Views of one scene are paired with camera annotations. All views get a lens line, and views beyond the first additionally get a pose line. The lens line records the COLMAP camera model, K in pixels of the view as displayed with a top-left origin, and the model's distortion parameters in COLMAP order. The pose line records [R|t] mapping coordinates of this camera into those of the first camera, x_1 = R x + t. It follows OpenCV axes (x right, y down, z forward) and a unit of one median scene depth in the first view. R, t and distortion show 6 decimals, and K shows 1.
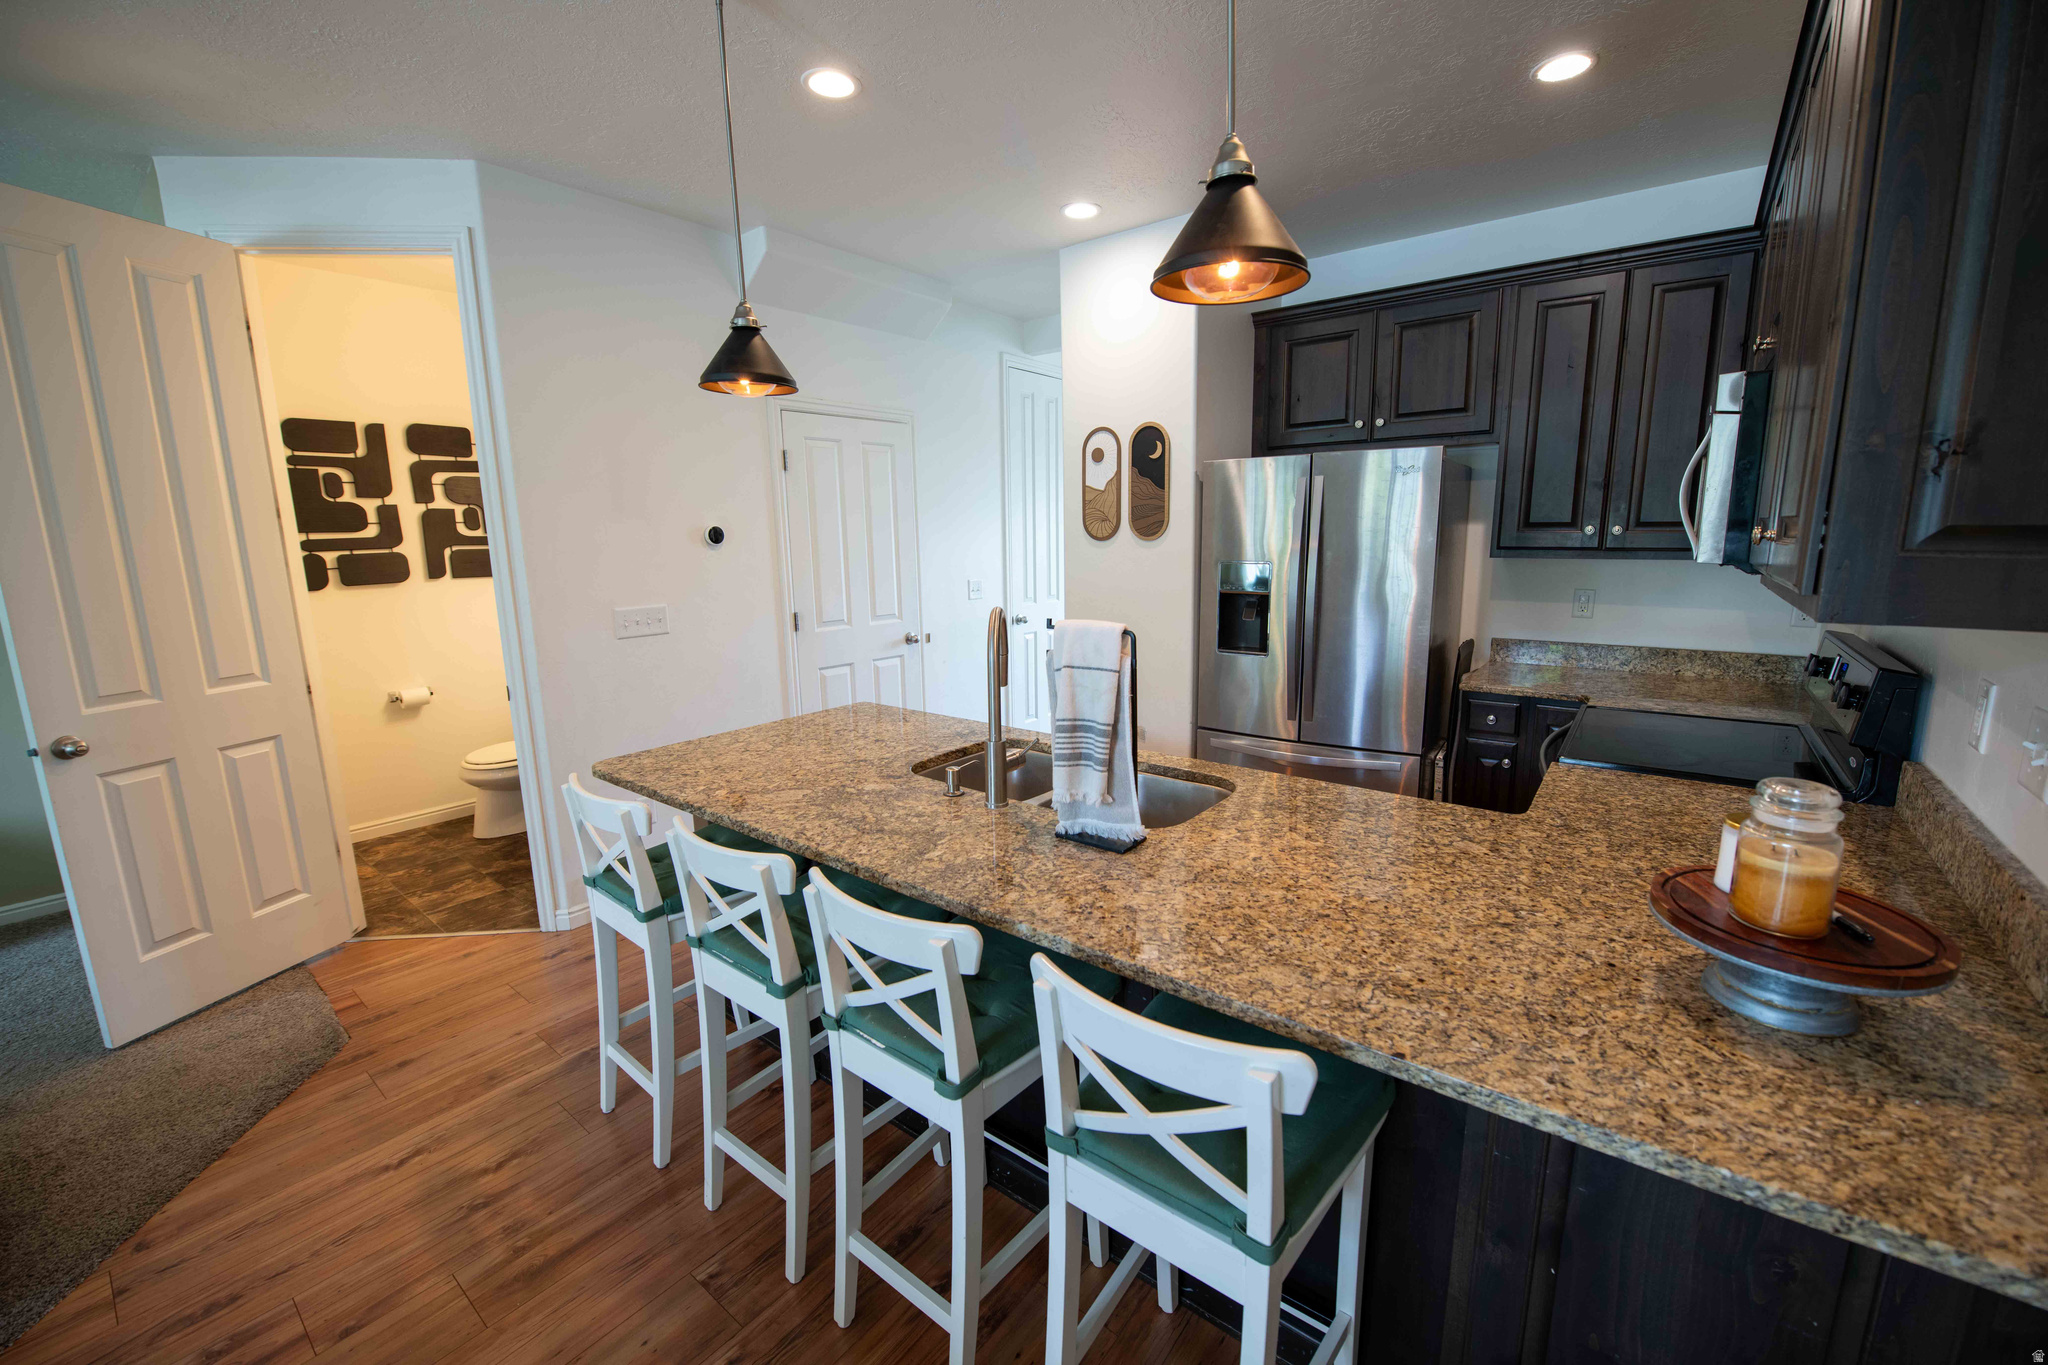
lens RADIAL K [[812.8, 0, 1024.5], [0, 812.8, 674.9], [0, 0, 1]] dist [-0.017444, -0.000723]
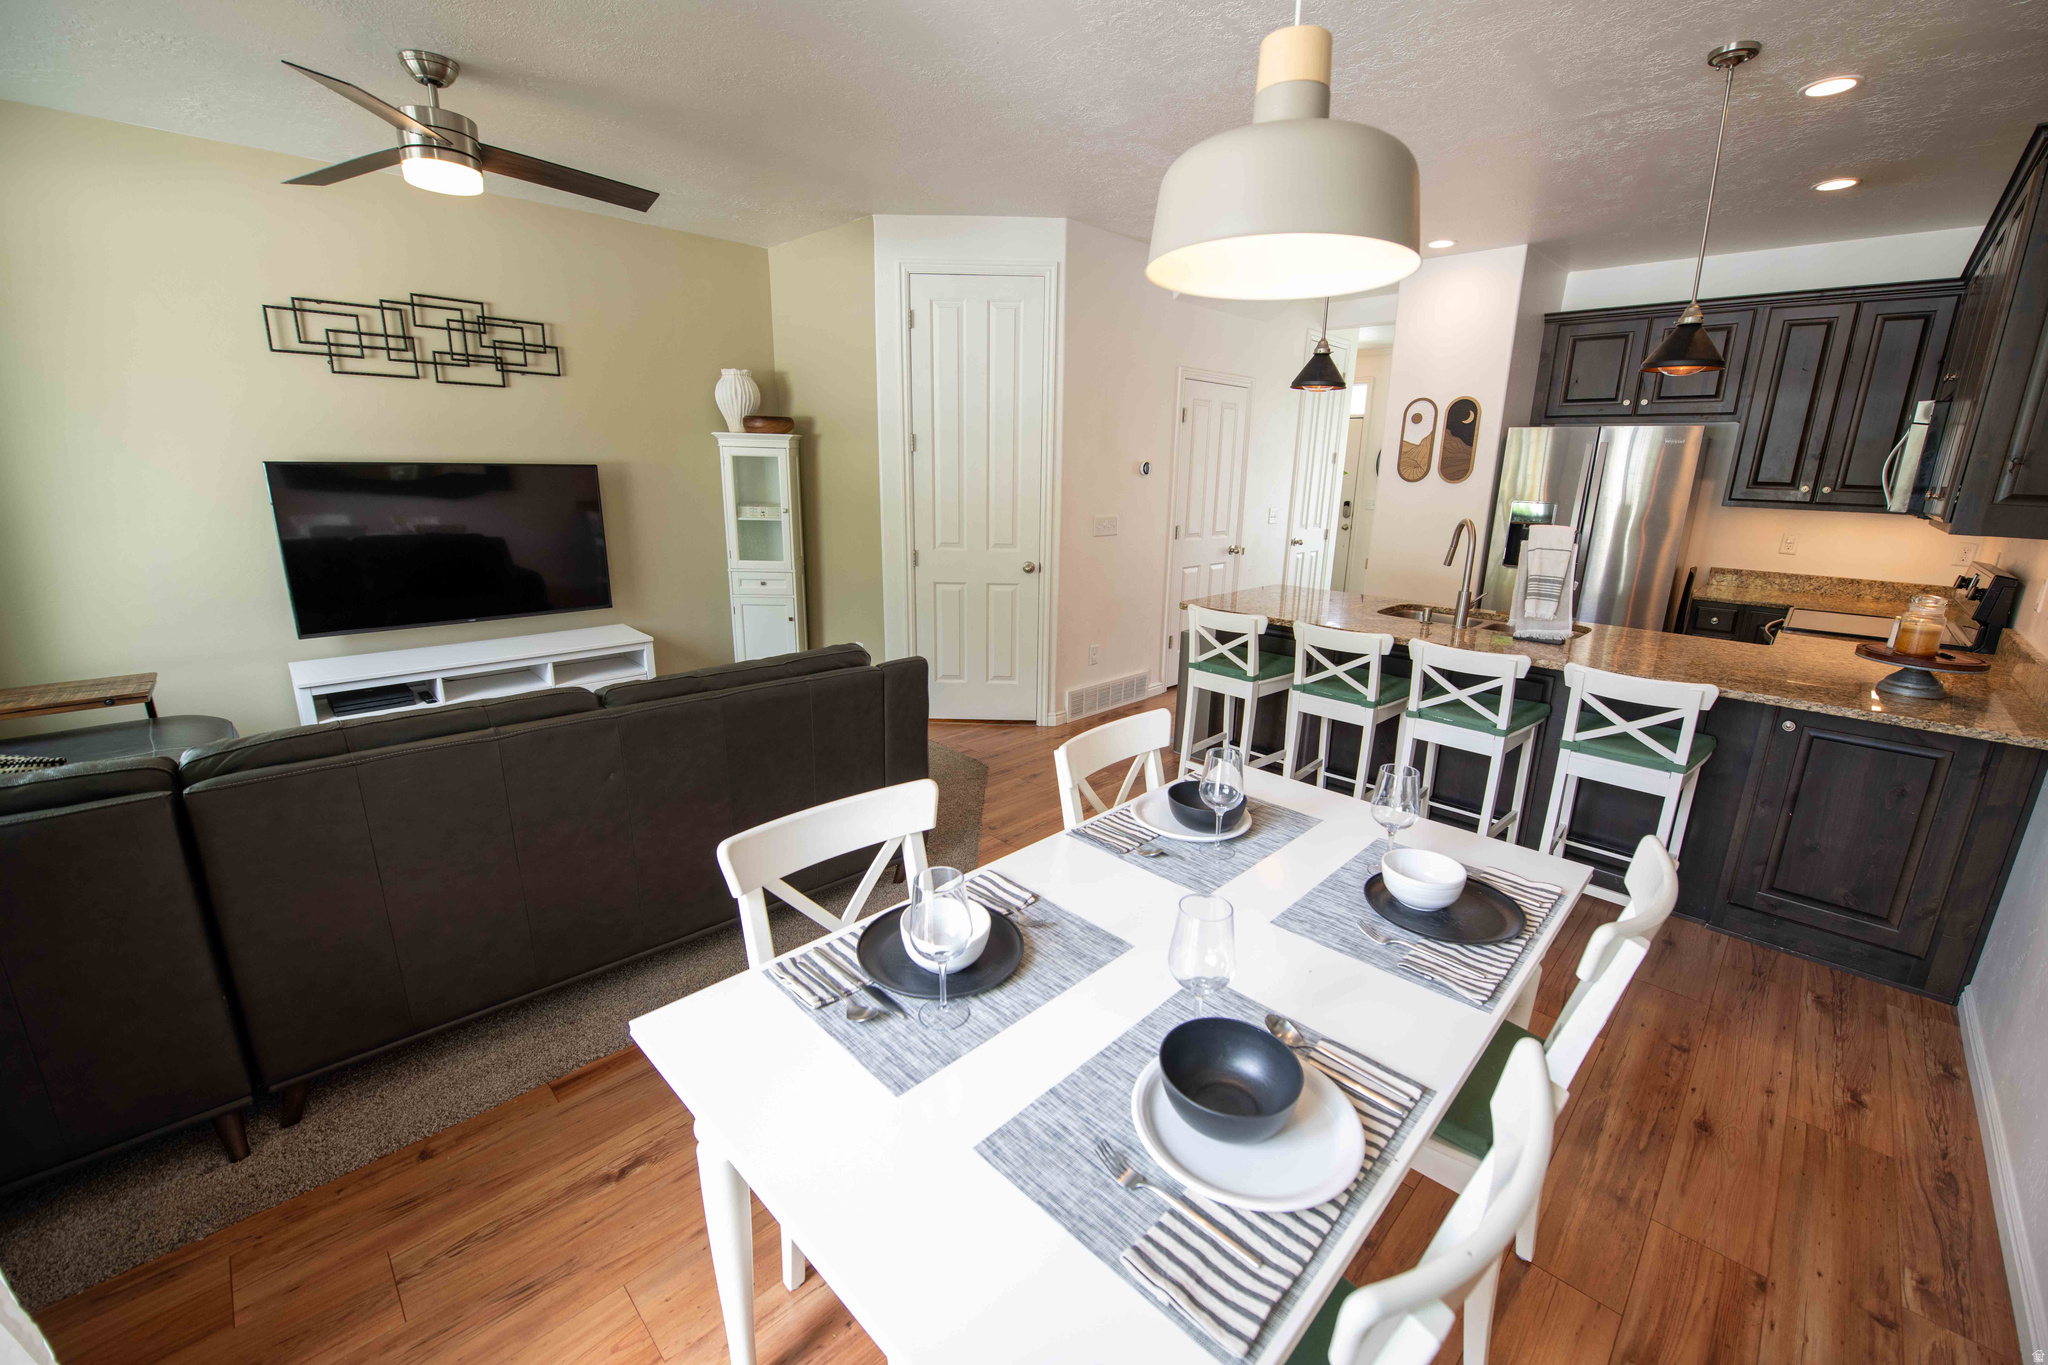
lens RADIAL K [[812.8, 0, 1028.5], [0, 812.8, 671.6], [0, 0, 1]] dist [-0.017444, -0.000723]
pose [[0.992888, 0.059736, -0.102981, -0.488814], [-0.051894, 0.995663, 0.077216, 0.101931], [0.107147, -0.071323, 0.991682, -0.557742]]
